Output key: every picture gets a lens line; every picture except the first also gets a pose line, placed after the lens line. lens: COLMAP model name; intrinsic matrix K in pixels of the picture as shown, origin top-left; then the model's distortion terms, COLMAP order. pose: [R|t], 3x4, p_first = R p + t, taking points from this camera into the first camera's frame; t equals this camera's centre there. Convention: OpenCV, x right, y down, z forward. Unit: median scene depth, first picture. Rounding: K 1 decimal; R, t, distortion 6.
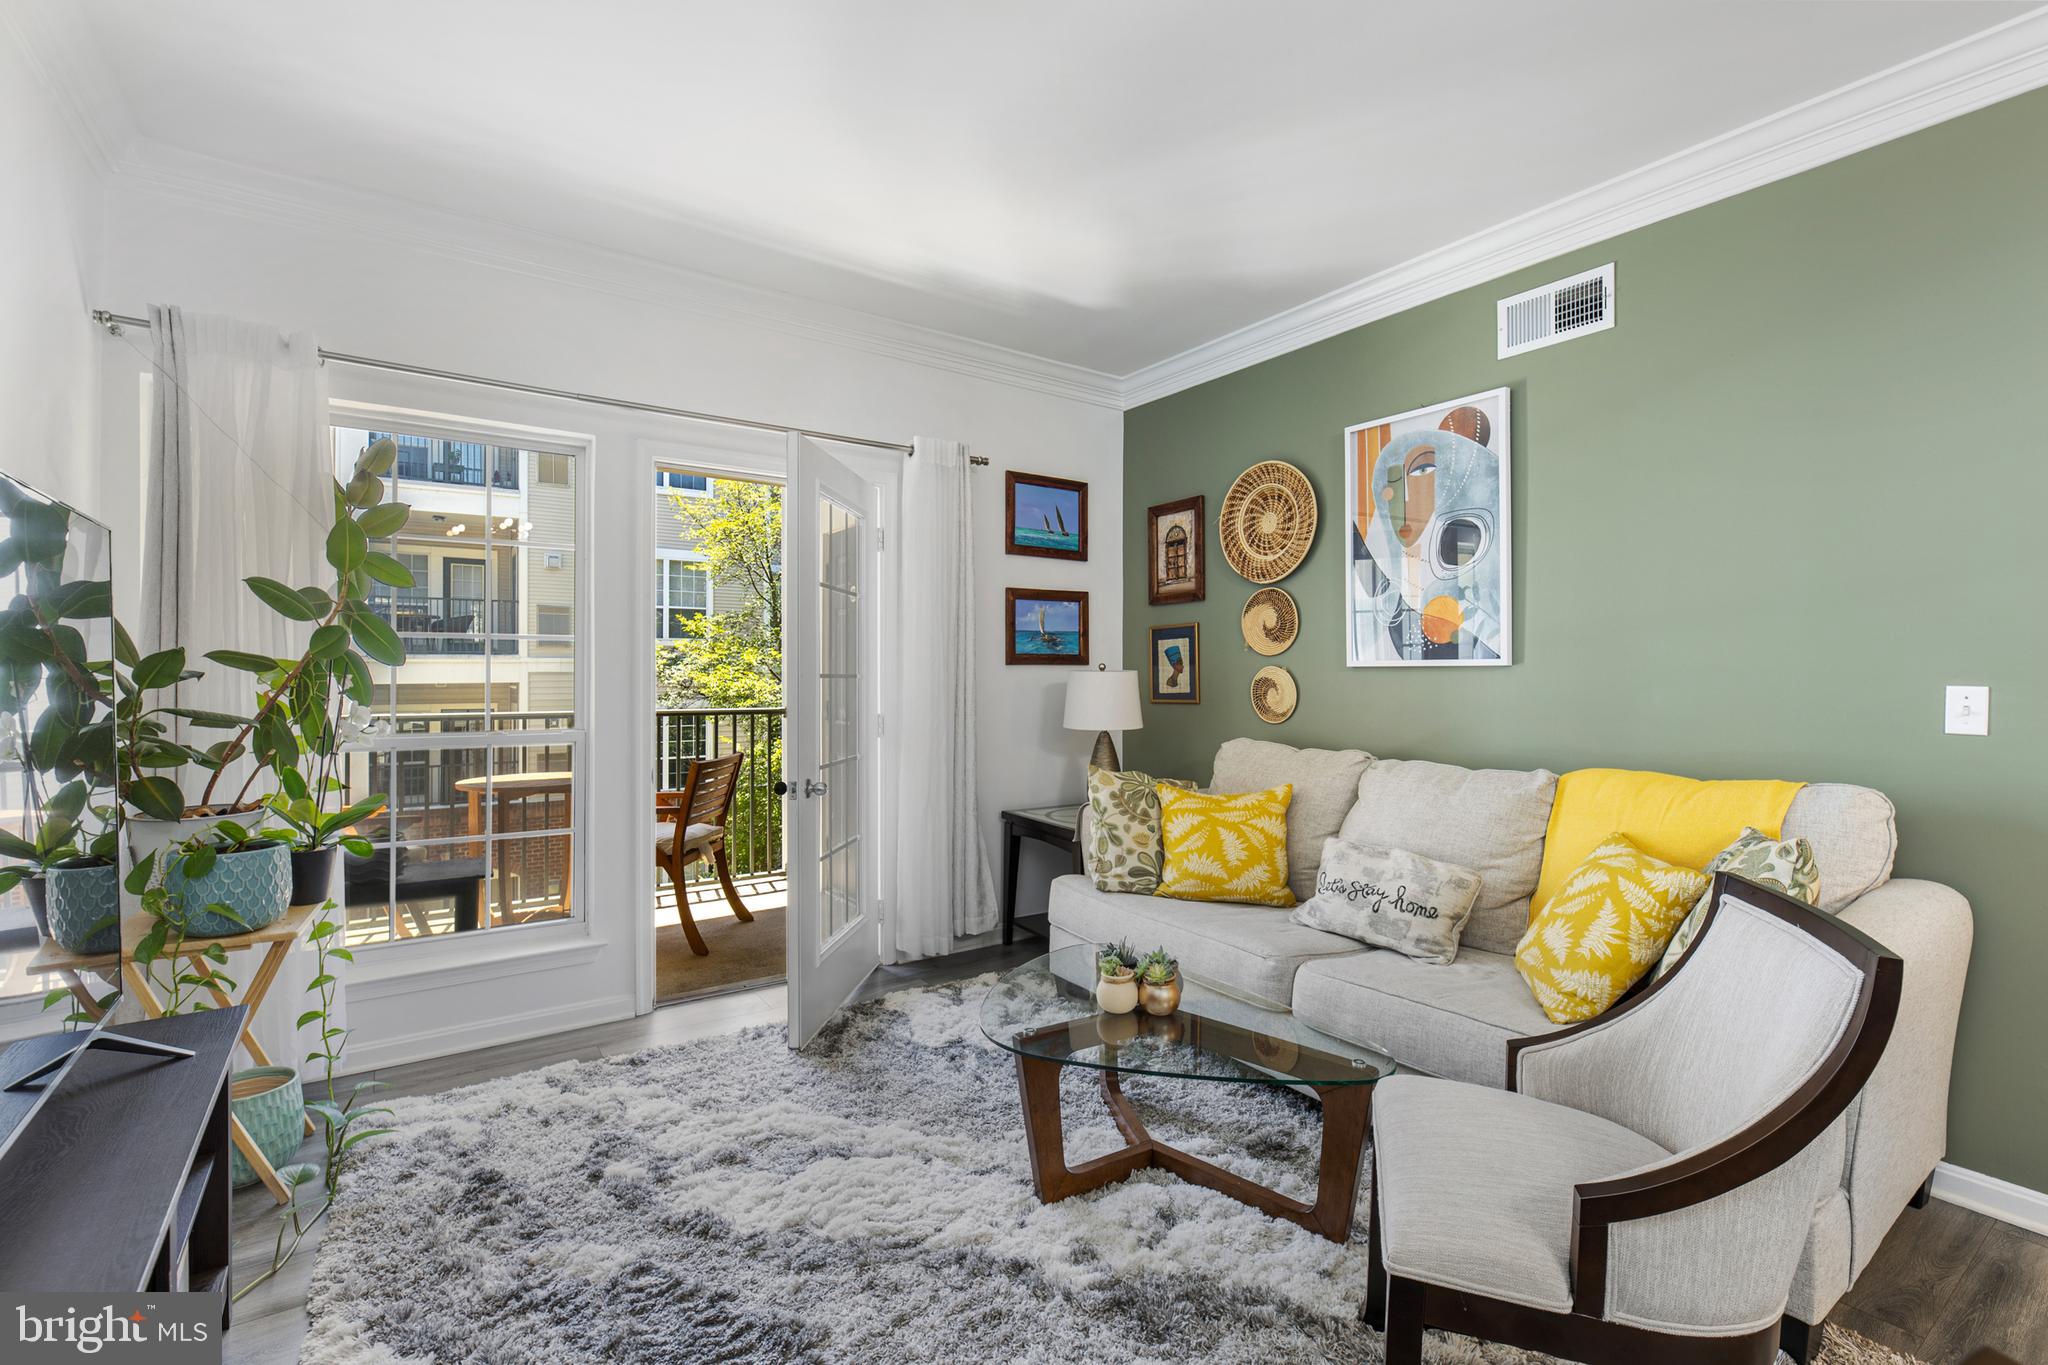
lens RADIAL K [[919.0, 0, 1014.9], [0, 919.0, 668.5], [0, 0, 1]] dist [0.000718, -0.000123]
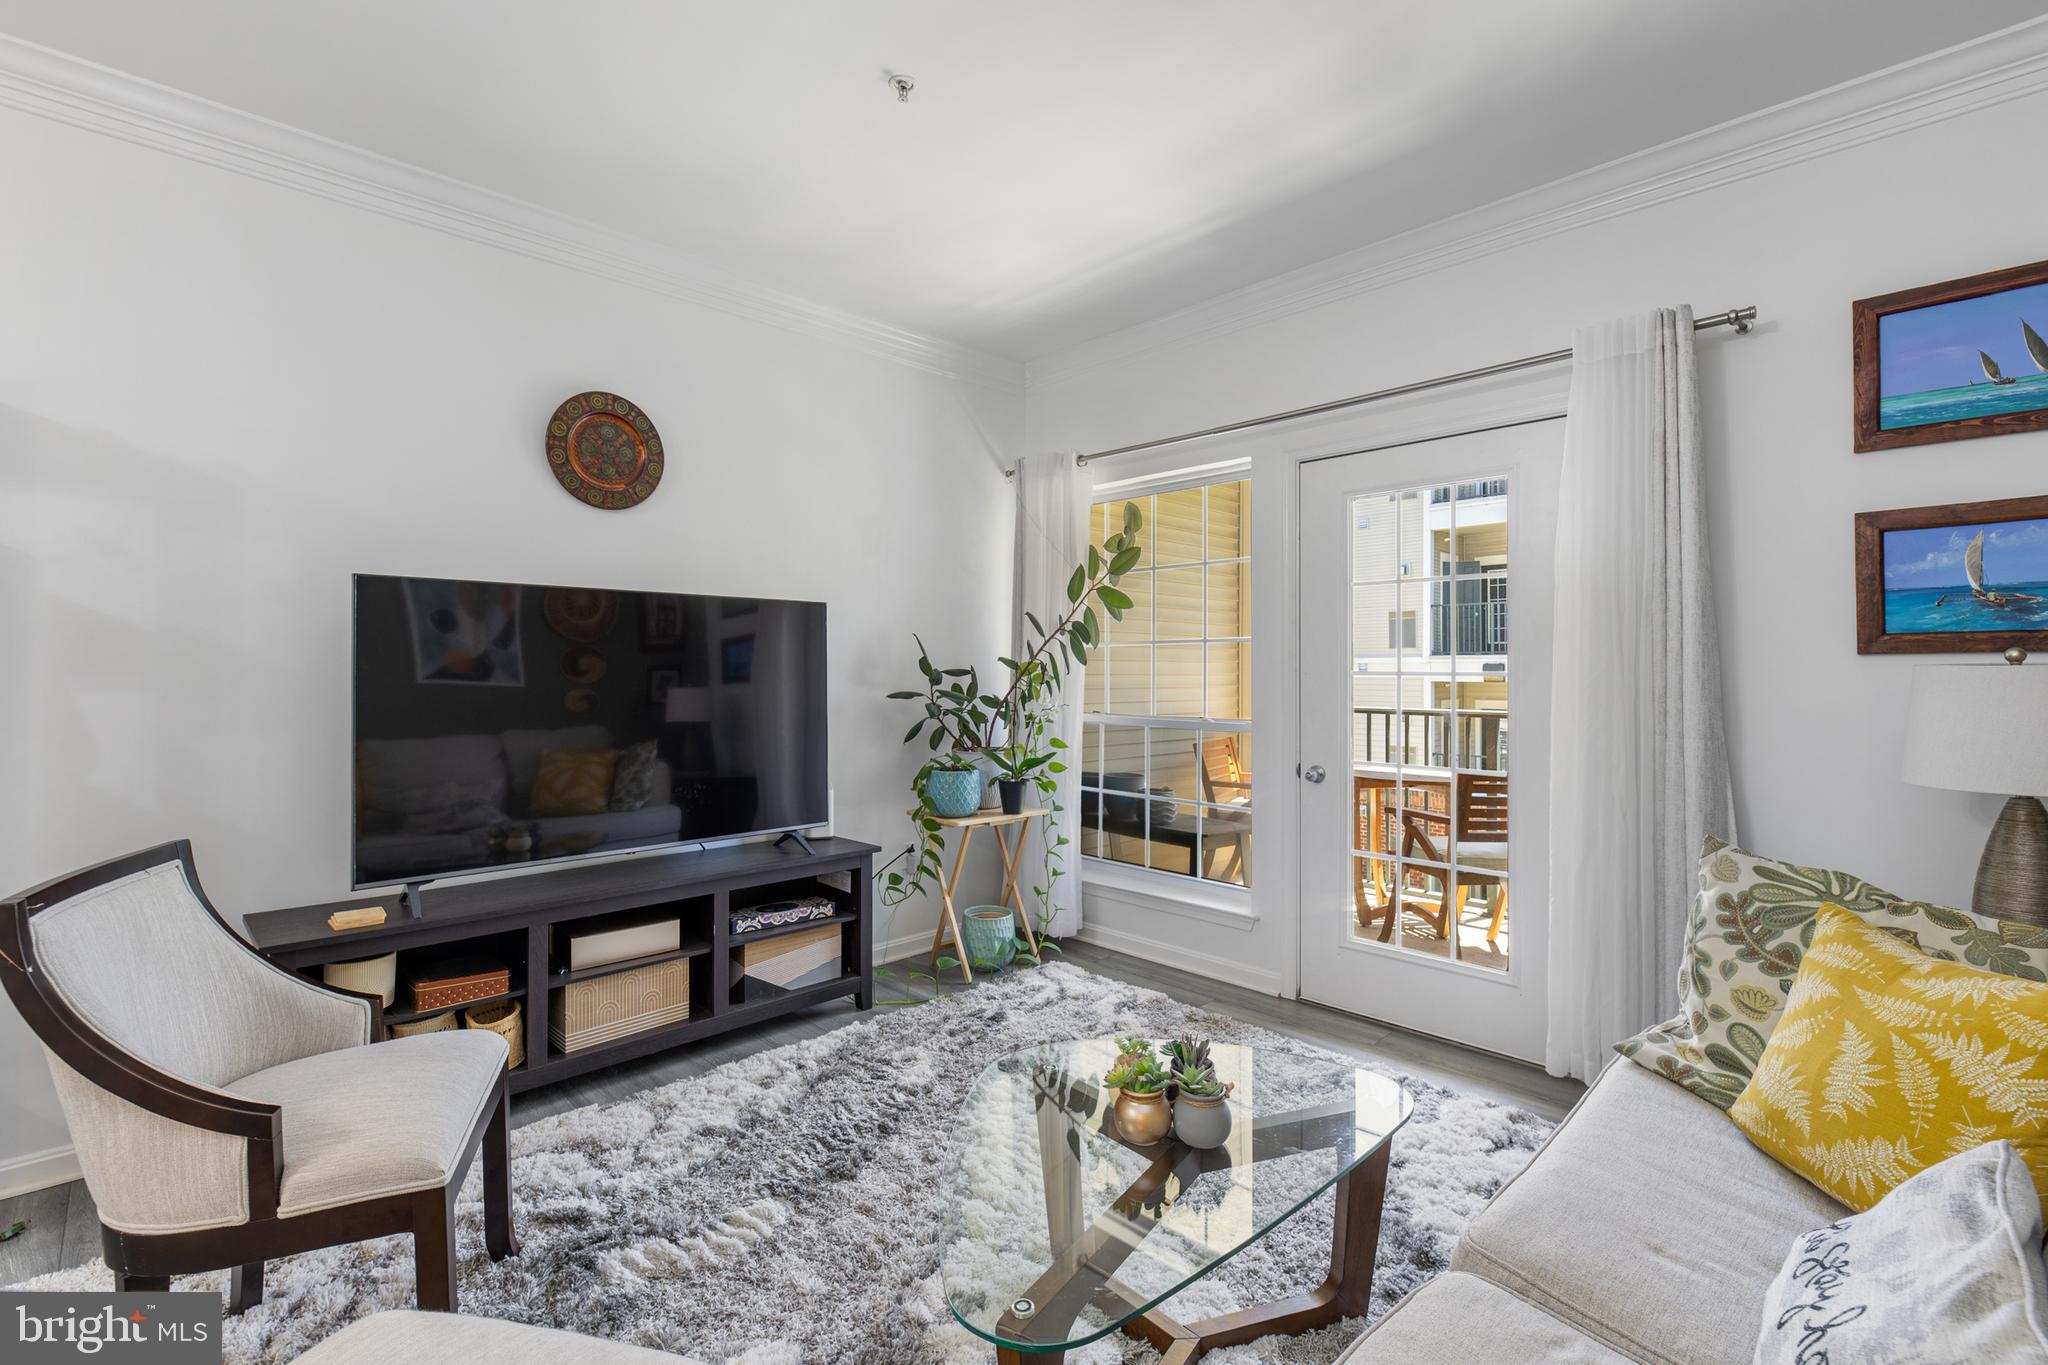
lens RADIAL K [[919.0, 0, 1014.9], [0, 919.0, 668.5], [0, 0, 1]] dist [0.000718, -0.000123]
pose [[0.156030, -0.005921, -0.987735, 0.773232], [0.004294, 0.999977, -0.005316, 0.008701], [0.987743, -0.003411, 0.156051, 0.712834]]
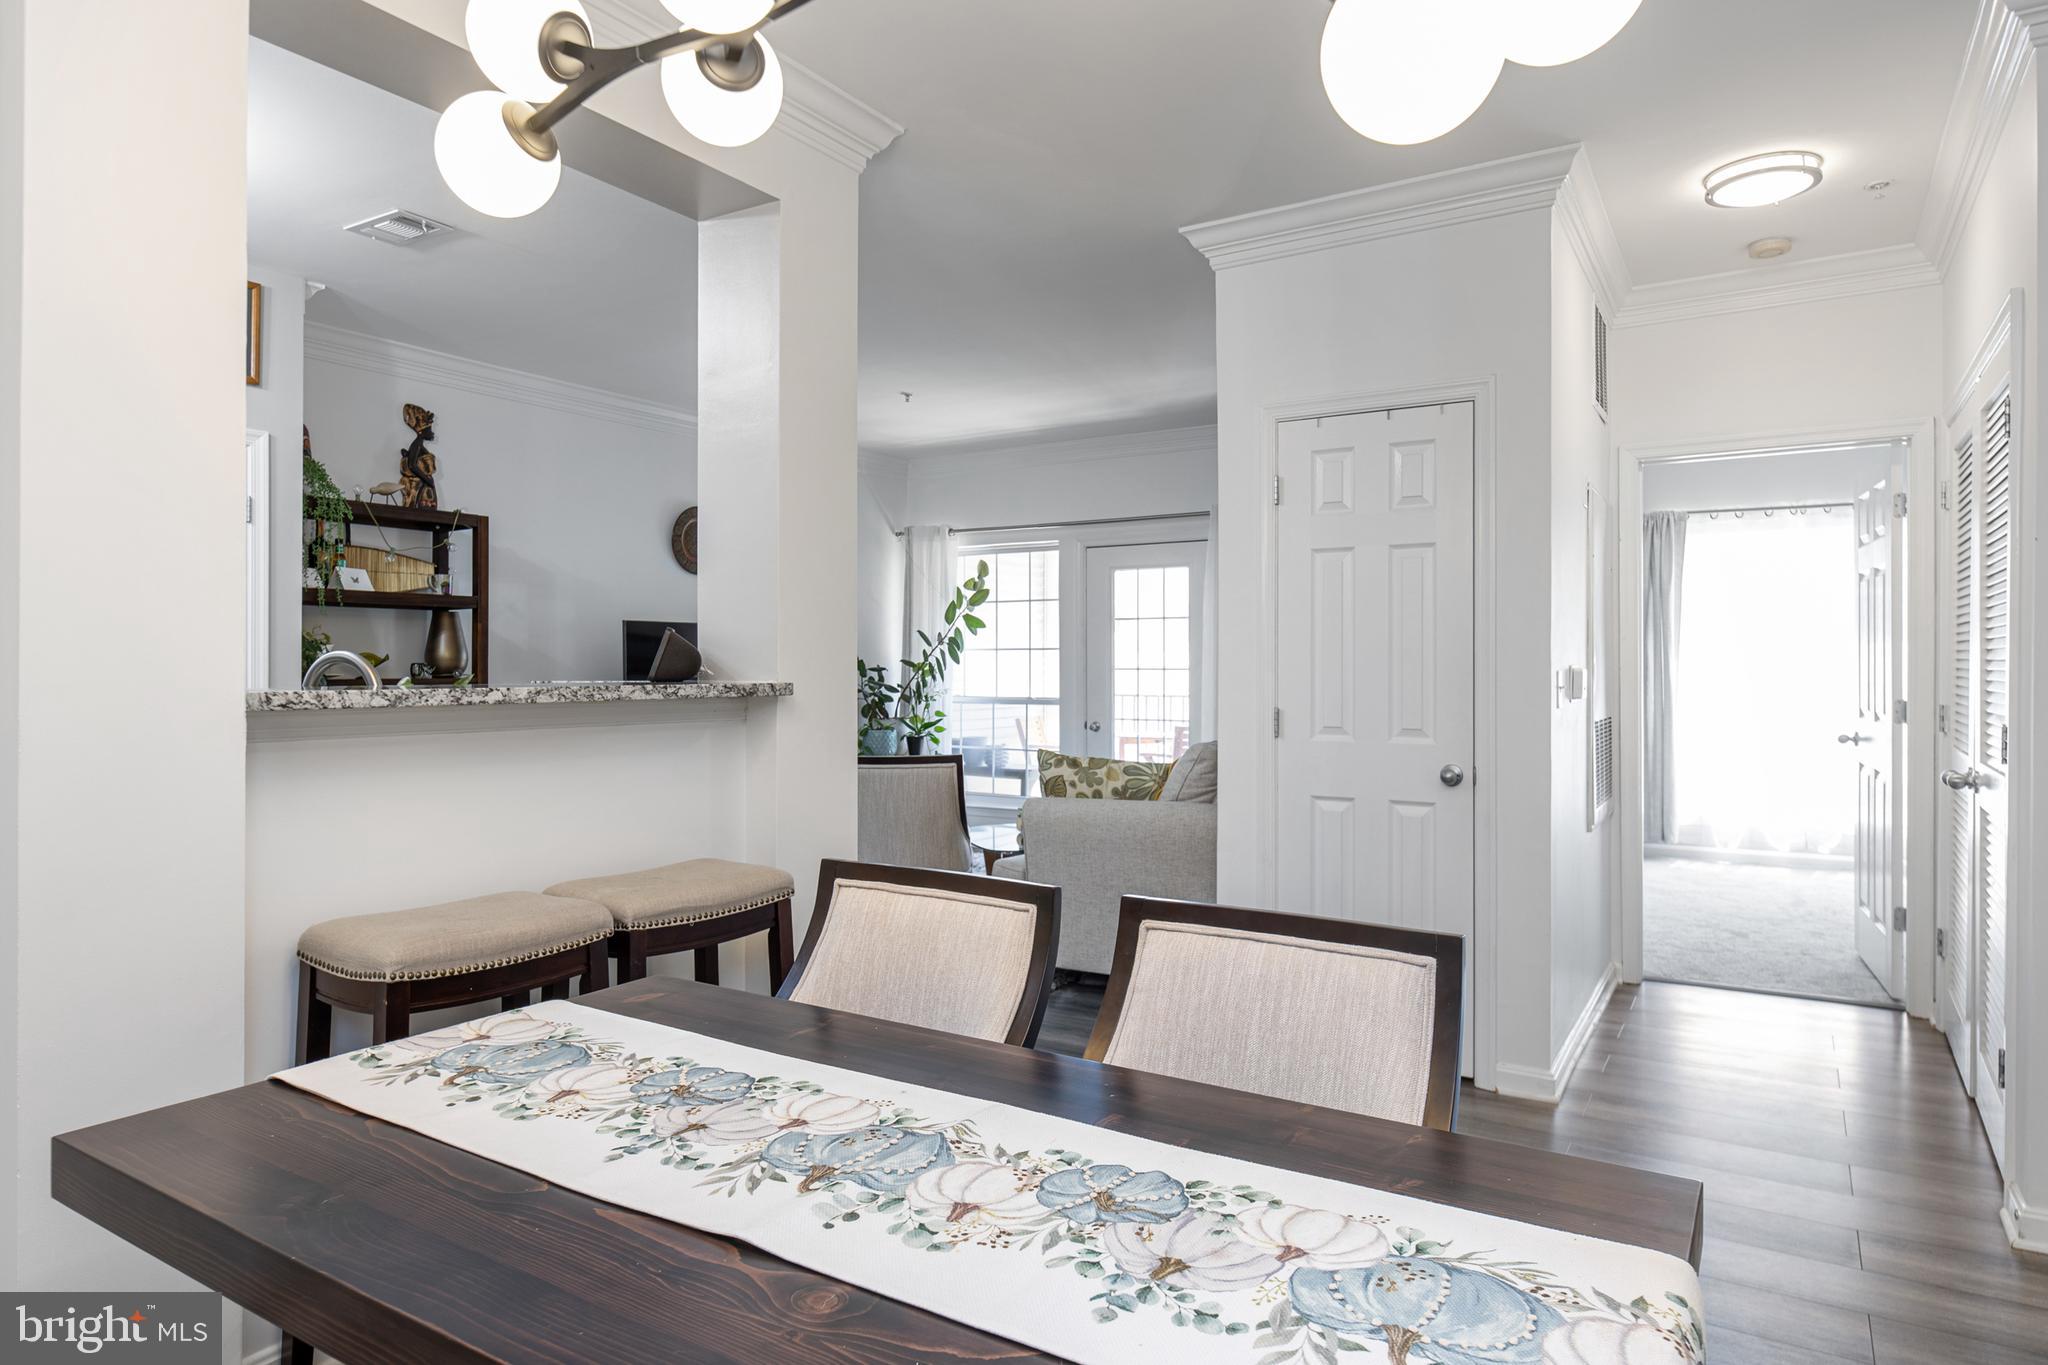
lens RADIAL K [[1223.3, 0, 1013.8], [0, 1223.3, 661.4], [0, 0, 1]] dist [0.008779, 0.001372]
pose [[0.384902, -0.004114, -0.922948, 2.354766], [0.005830, 0.999981, -0.002026, -0.005350], [0.922939, -0.004601, 0.384919, -0.055296]]
